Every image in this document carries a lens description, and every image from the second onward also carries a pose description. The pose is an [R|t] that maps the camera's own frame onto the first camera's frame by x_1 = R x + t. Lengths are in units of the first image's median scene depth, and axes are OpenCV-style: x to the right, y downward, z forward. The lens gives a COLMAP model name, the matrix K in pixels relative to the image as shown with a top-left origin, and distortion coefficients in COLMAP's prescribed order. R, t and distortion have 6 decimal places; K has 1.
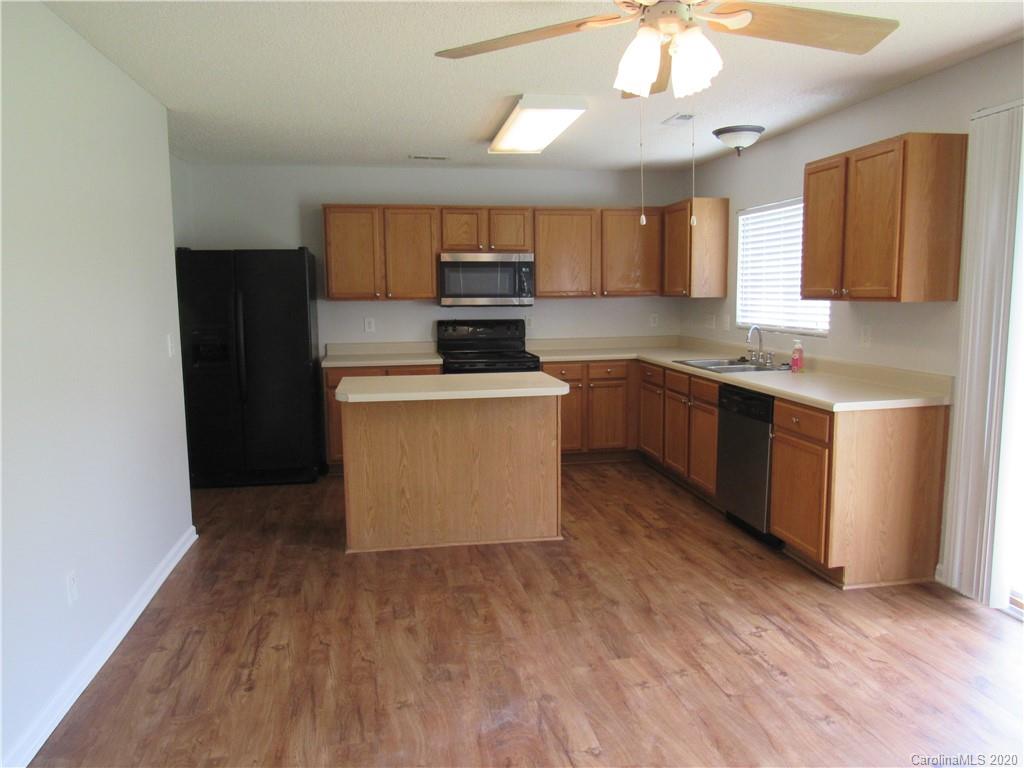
lens RADIAL K [[725.6, 0, 509.5], [0, 725.6, 387.4], [0, 0, 1]] dist [-0.028494, 0.002039]
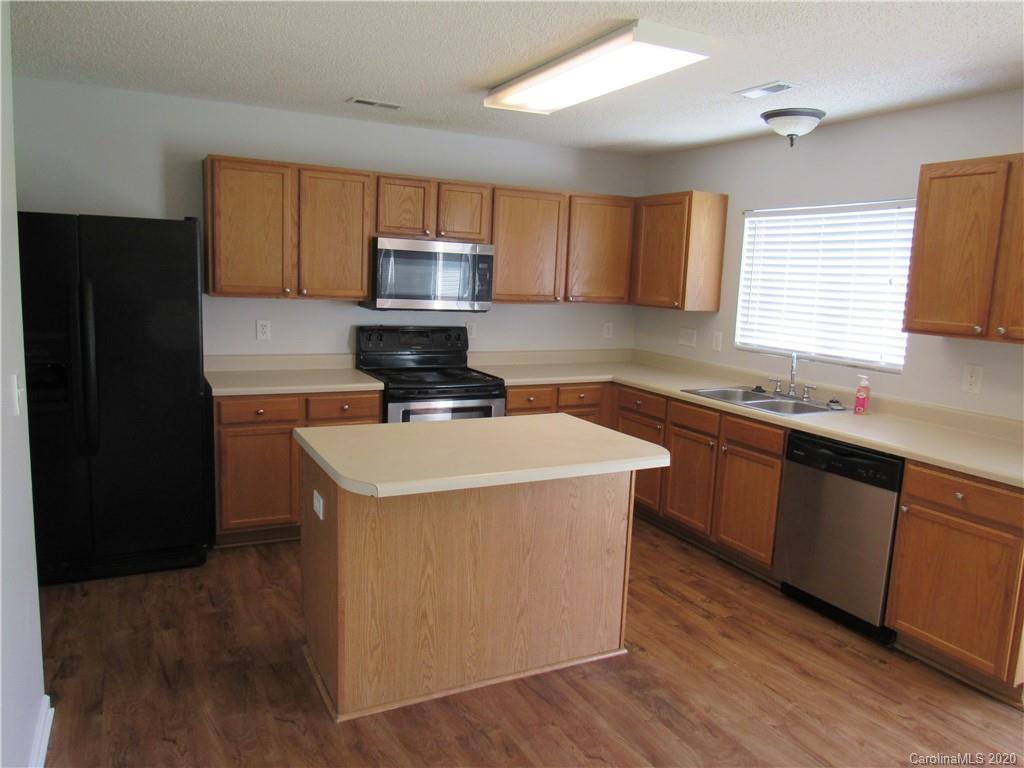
lens RADIAL K [[725.6, 0, 509.5], [0, 725.6, 387.4], [0, 0, 1]] dist [-0.028494, 0.002039]
pose [[0.953822, 0.002668, 0.300362, -0.238229], [-0.010939, 0.999606, 0.025859, -0.068318], [-0.300175, -0.027951, 0.953475, 0.324941]]
